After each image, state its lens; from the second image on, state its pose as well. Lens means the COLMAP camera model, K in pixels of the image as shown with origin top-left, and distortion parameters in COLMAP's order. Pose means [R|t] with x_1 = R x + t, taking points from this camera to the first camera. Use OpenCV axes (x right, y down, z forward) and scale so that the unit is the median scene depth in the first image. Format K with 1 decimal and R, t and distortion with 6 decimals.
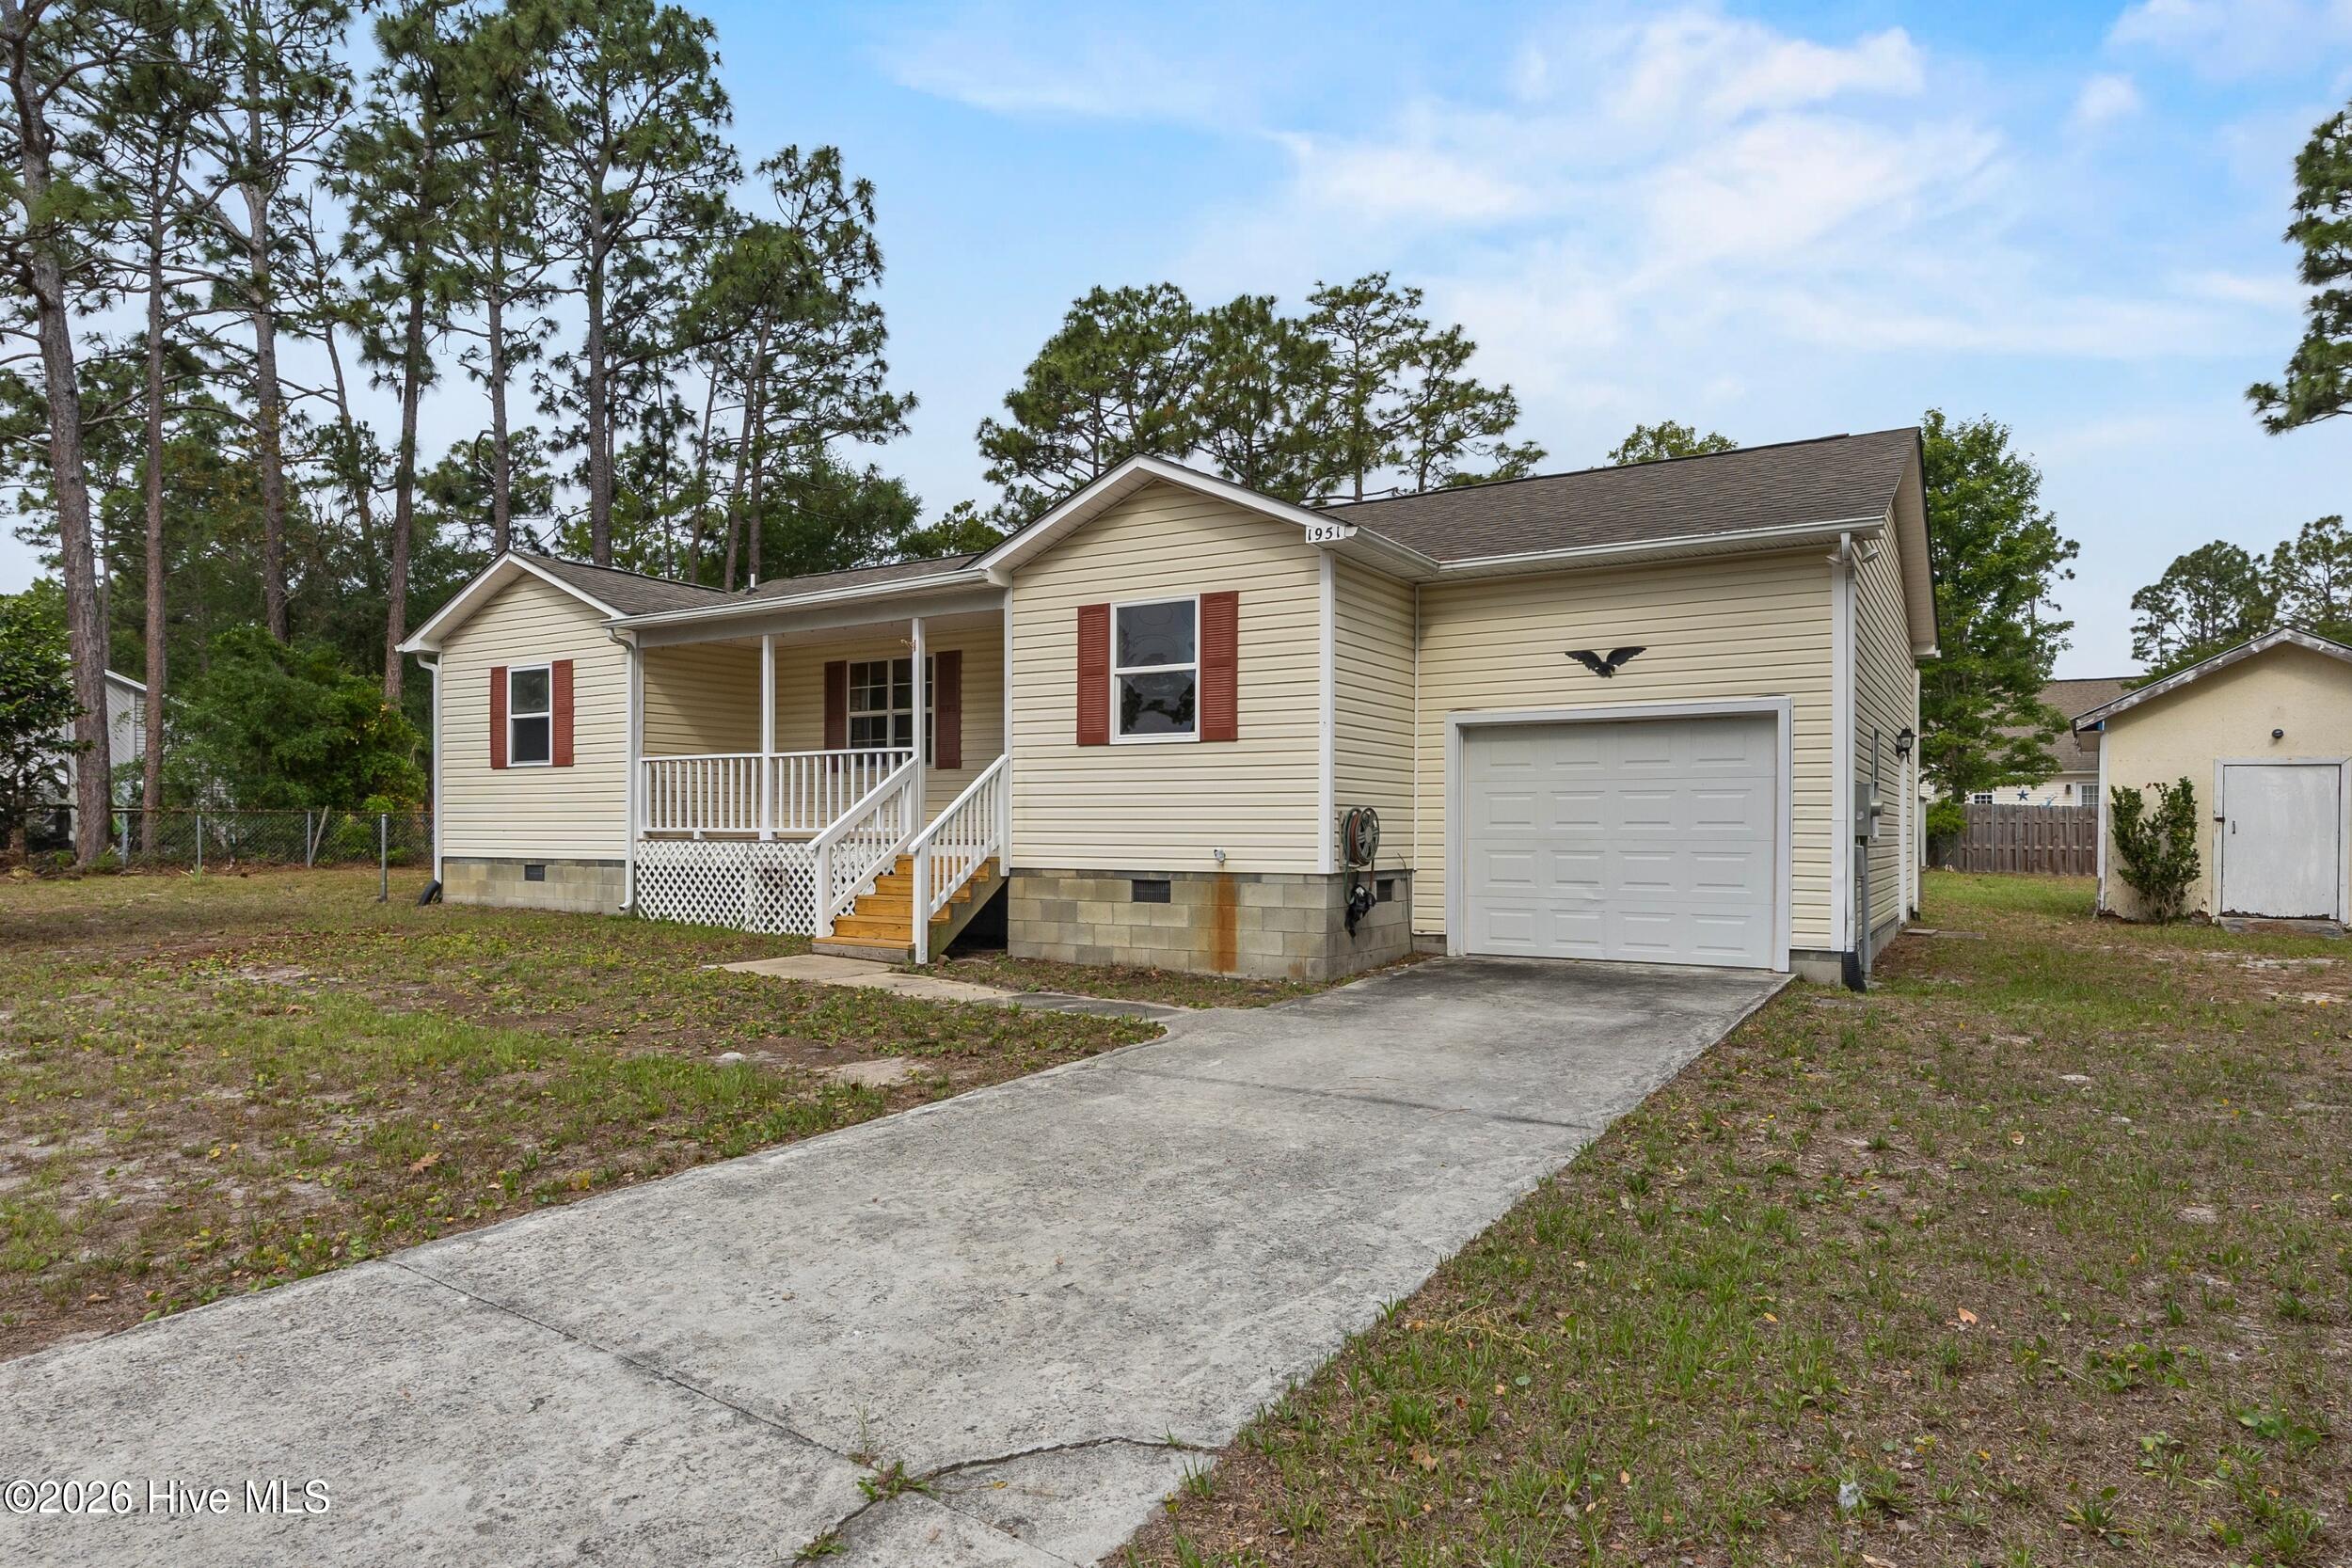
lens RADIAL K [[1359.2, 0, 1213.2], [0, 1359.2, 839.1], [0, 0, 1]] dist [-0.003413, -0.000196]
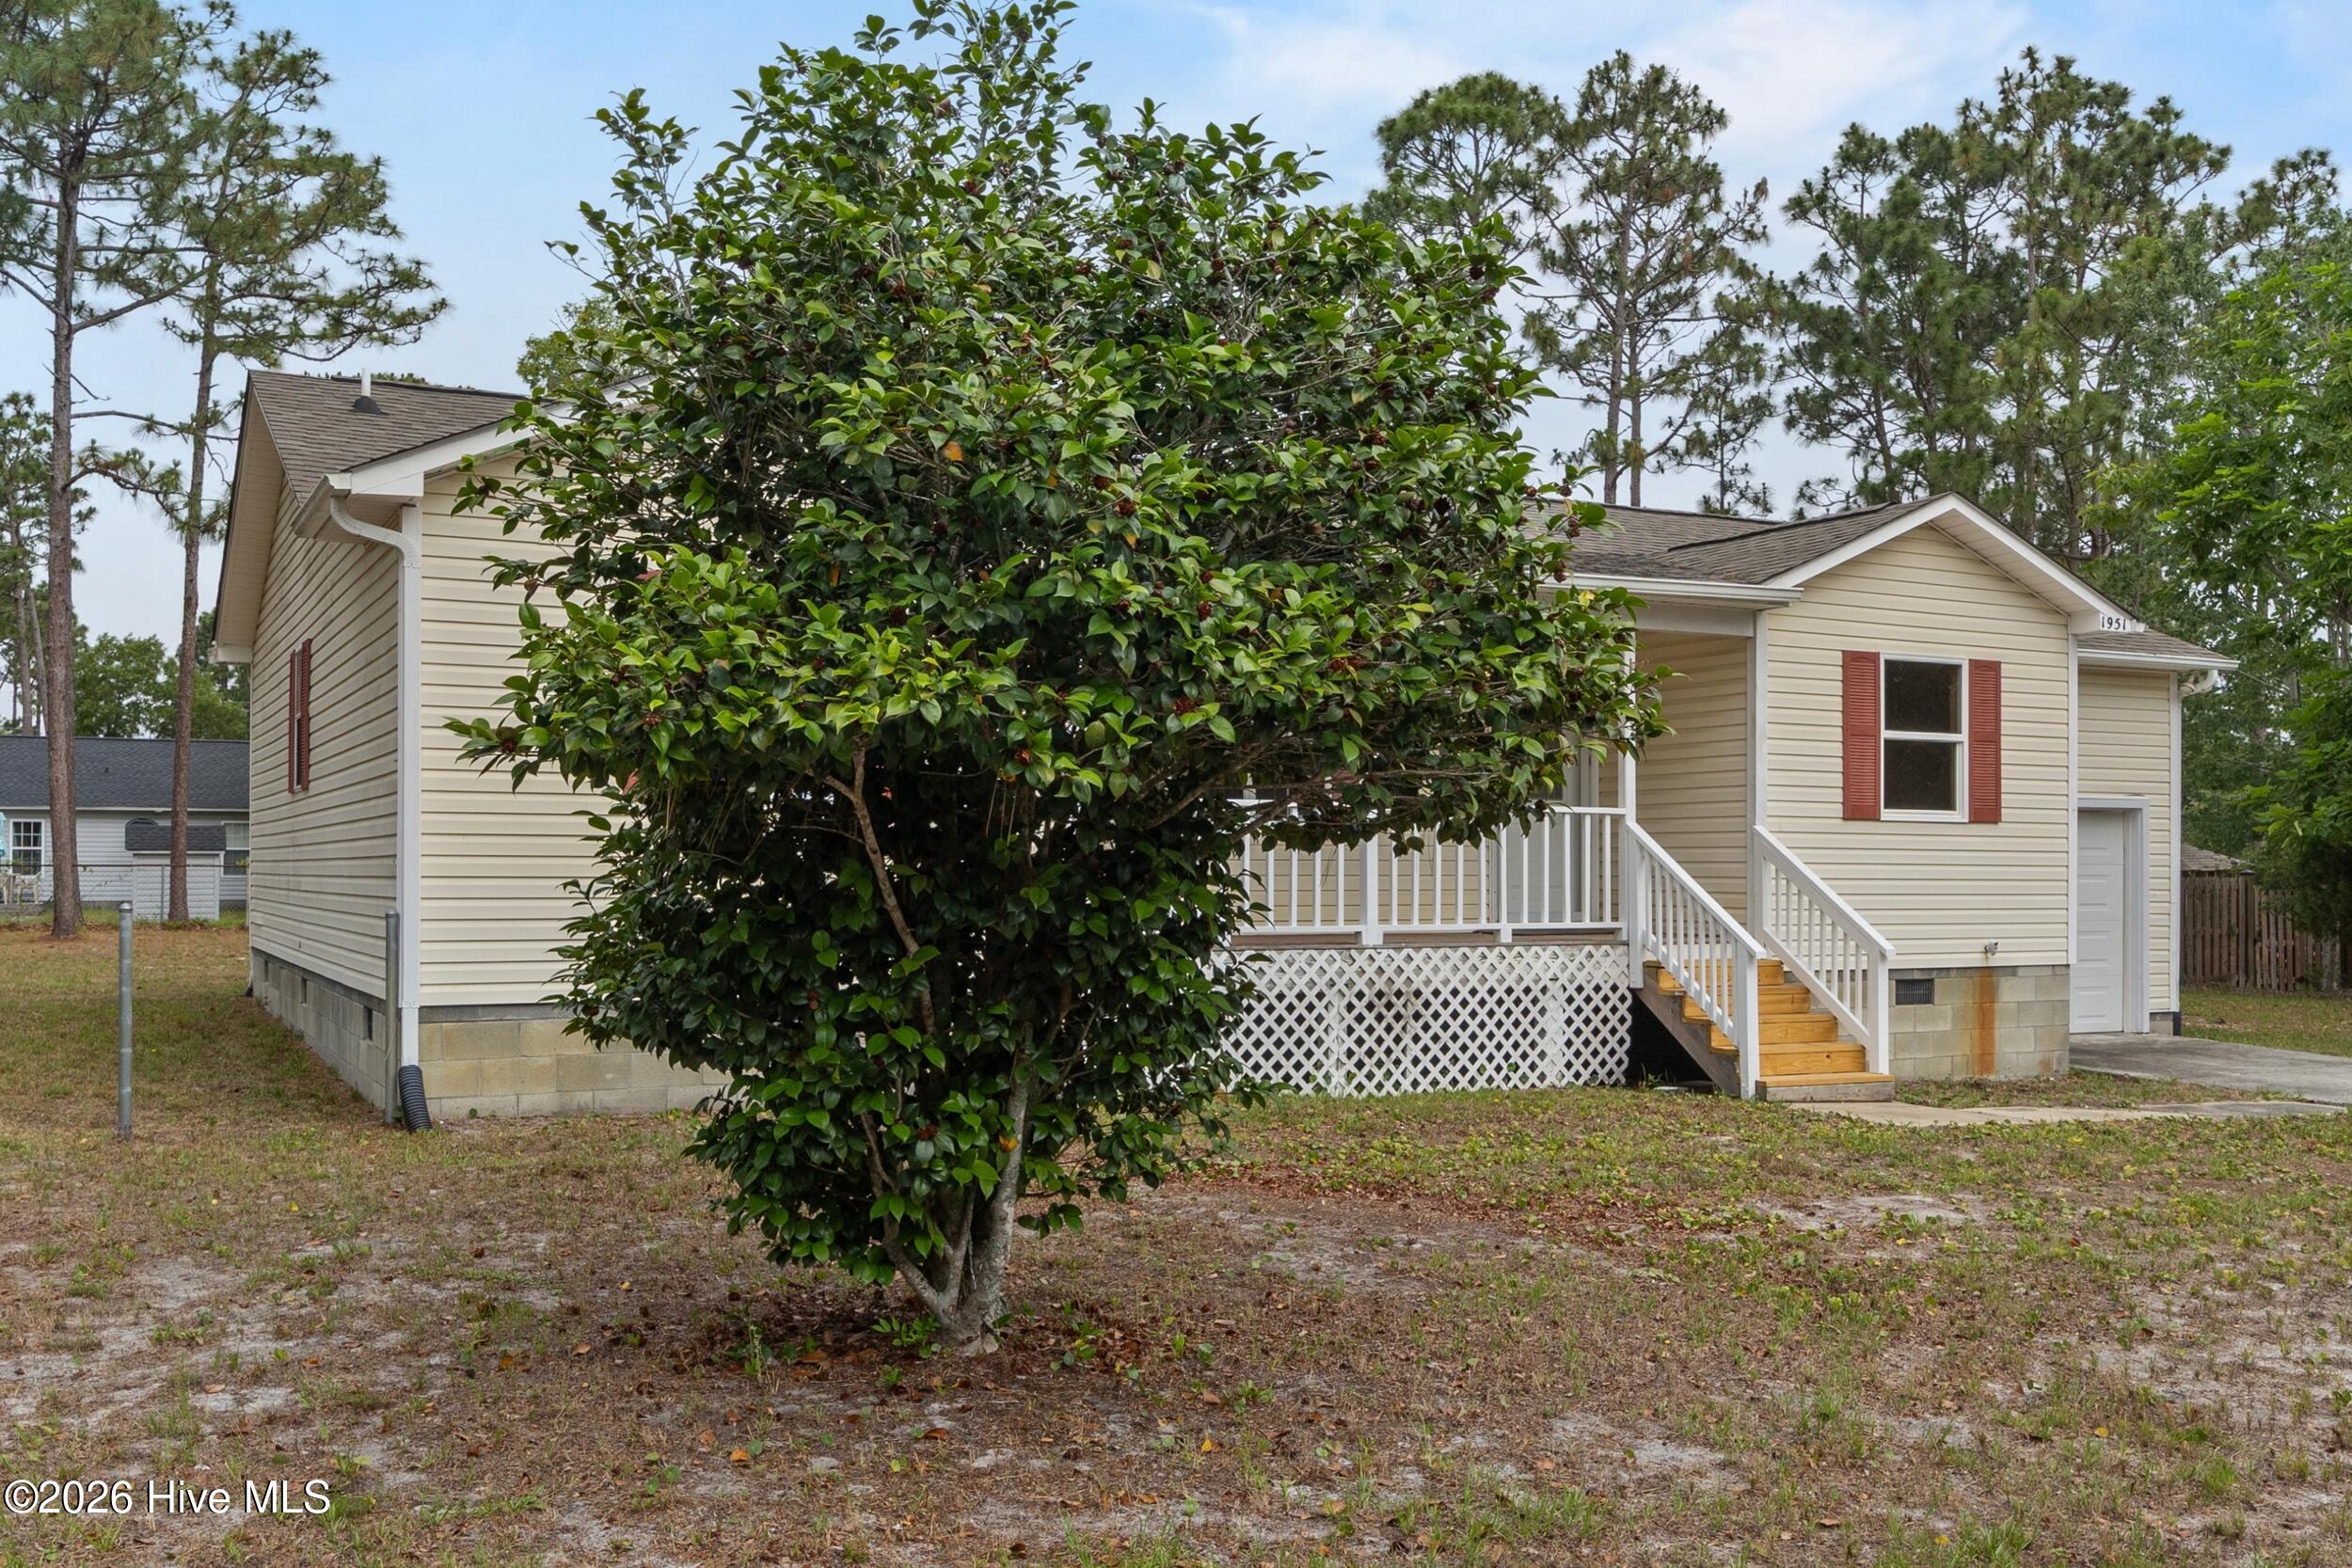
lens RADIAL K [[2127.7, 0, 1141.0], [0, 2127.7, 856.0], [0, 0, 1]] dist [-0.012395, 0.000901]
pose [[0.532366, 0.003791, 0.846506, -1.362579], [0.001896, 0.999982, -0.005671, -0.038850], [-0.846512, 0.004625, 0.532349, 0.652738]]
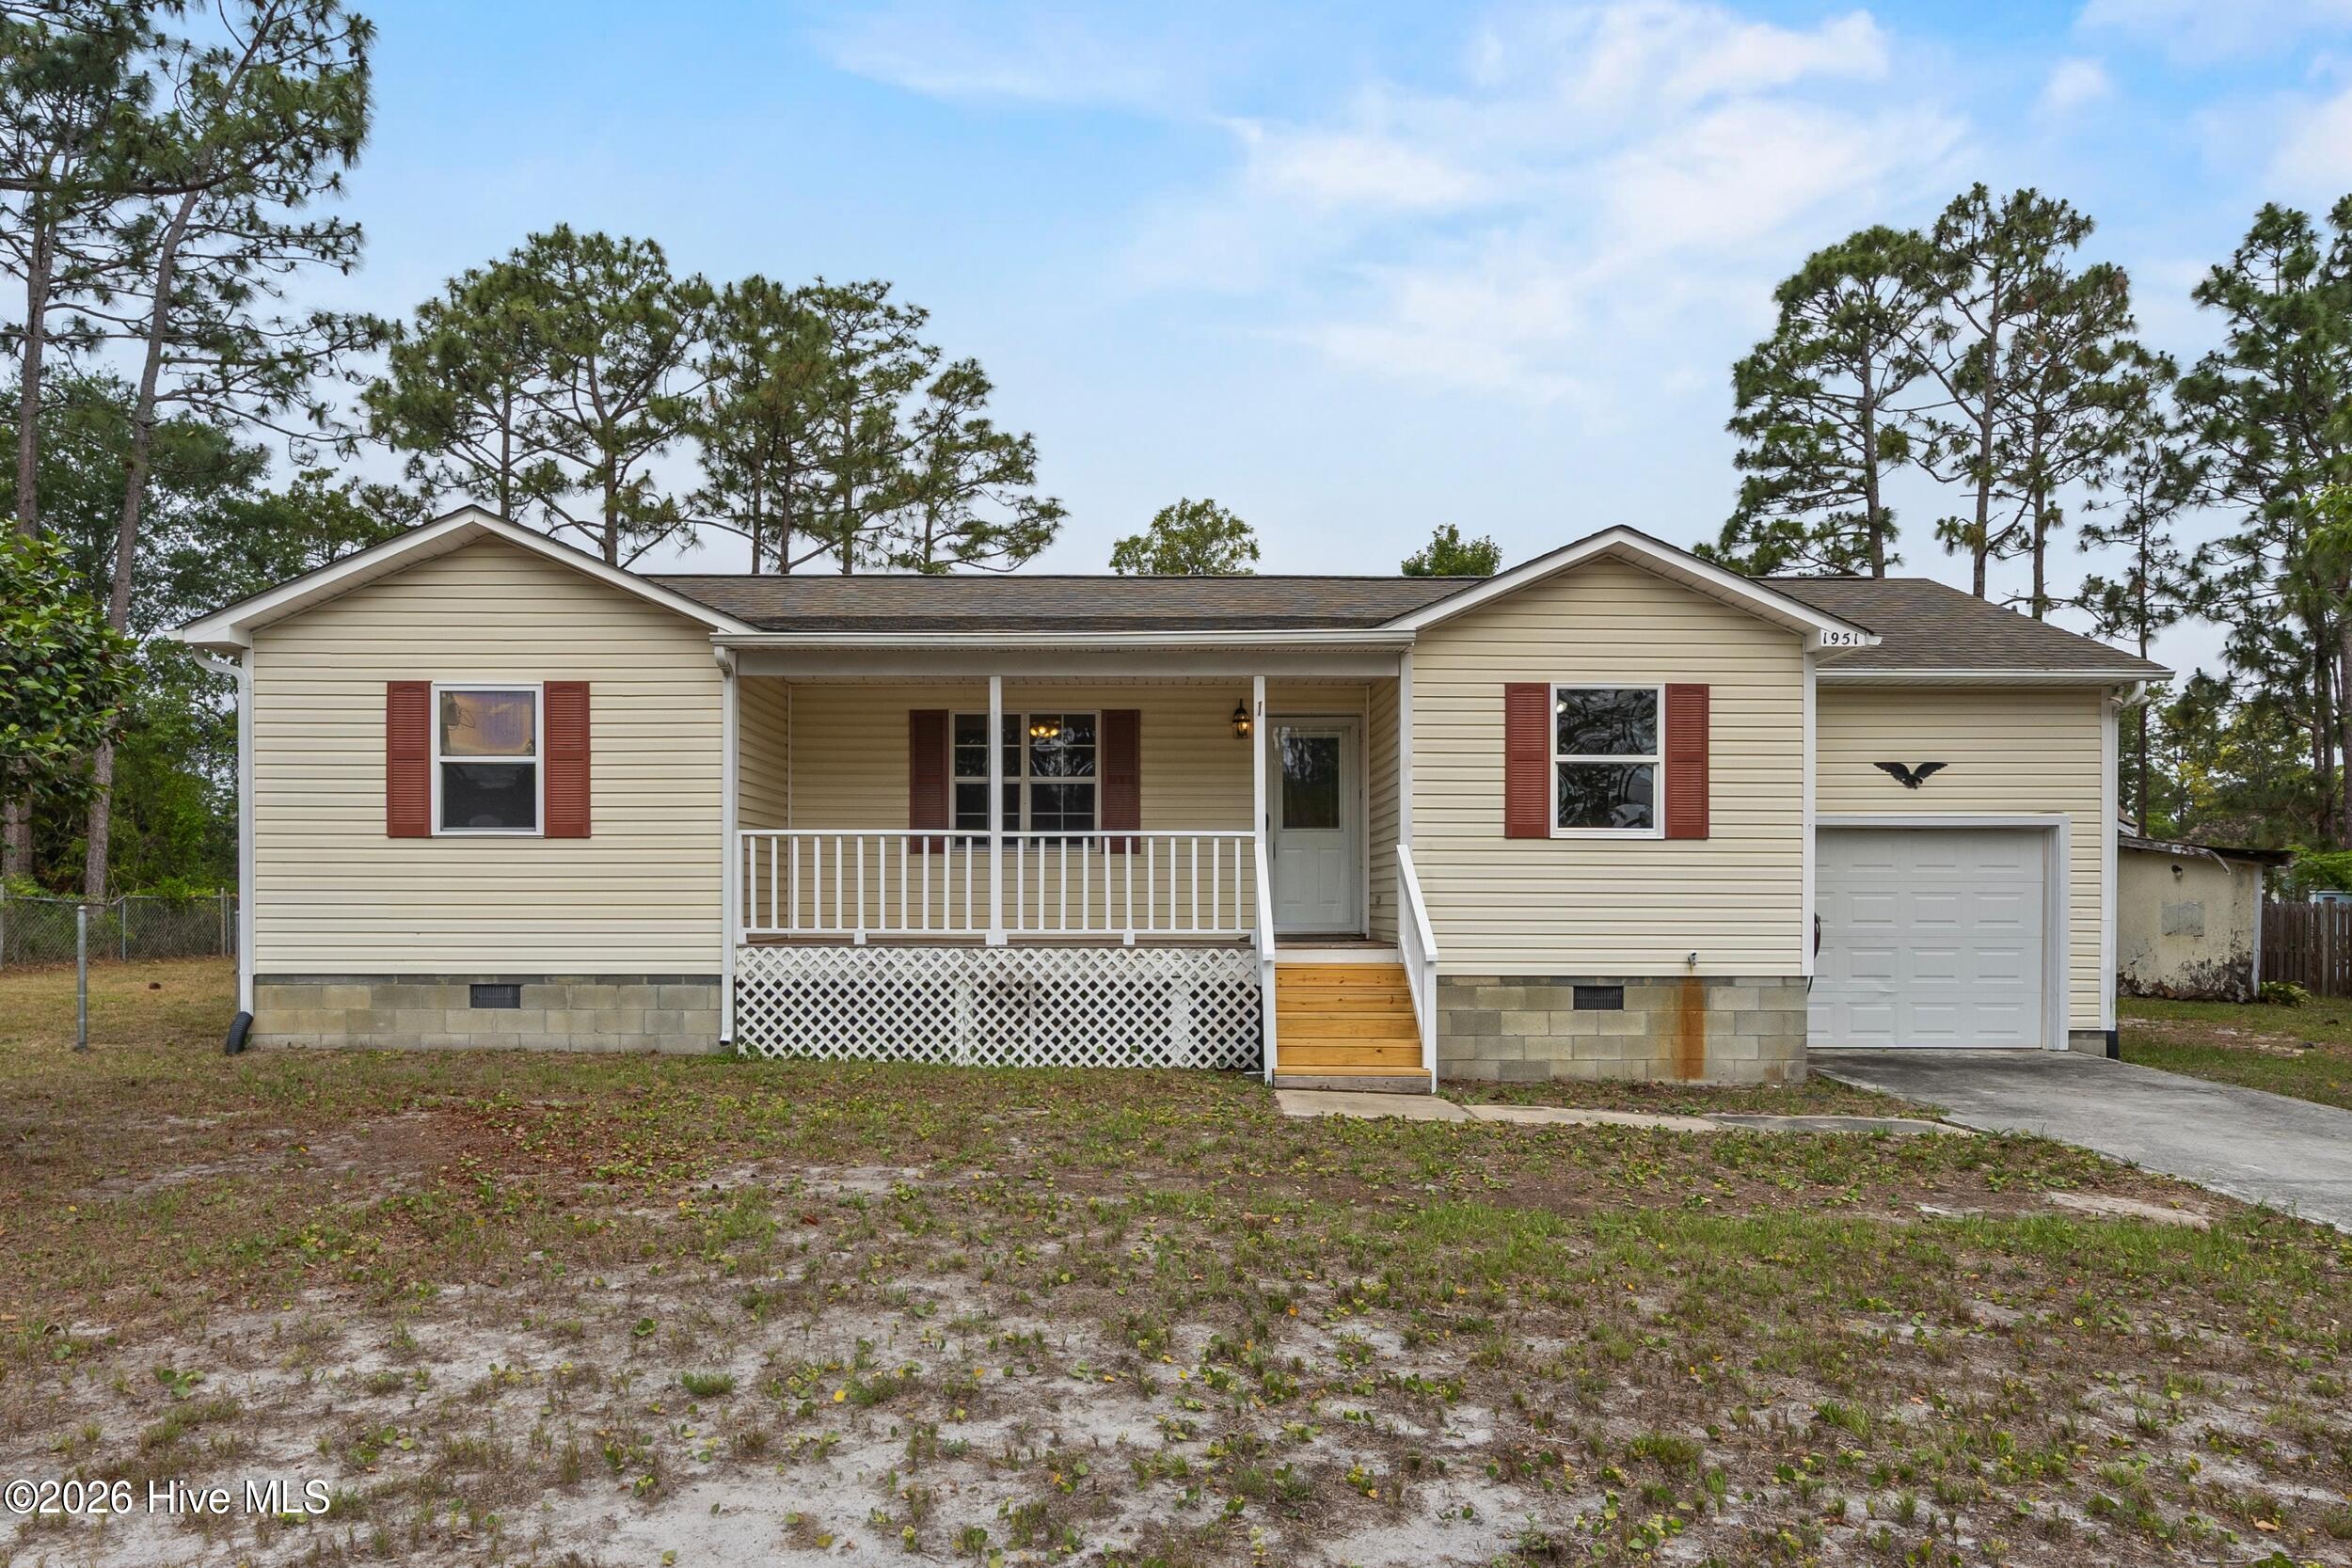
lens RADIAL K [[1483.1, 0, 1161.4], [0, 1483.1, 919.8], [0, 0, 1]] dist [-0.008435, 0.002615]
pose [[0.855493, -0.005872, 0.517781, -0.773240], [0.003257, 0.999977, 0.005959, -0.020602], [-0.517804, -0.003412, 0.855492, 0.270668]]
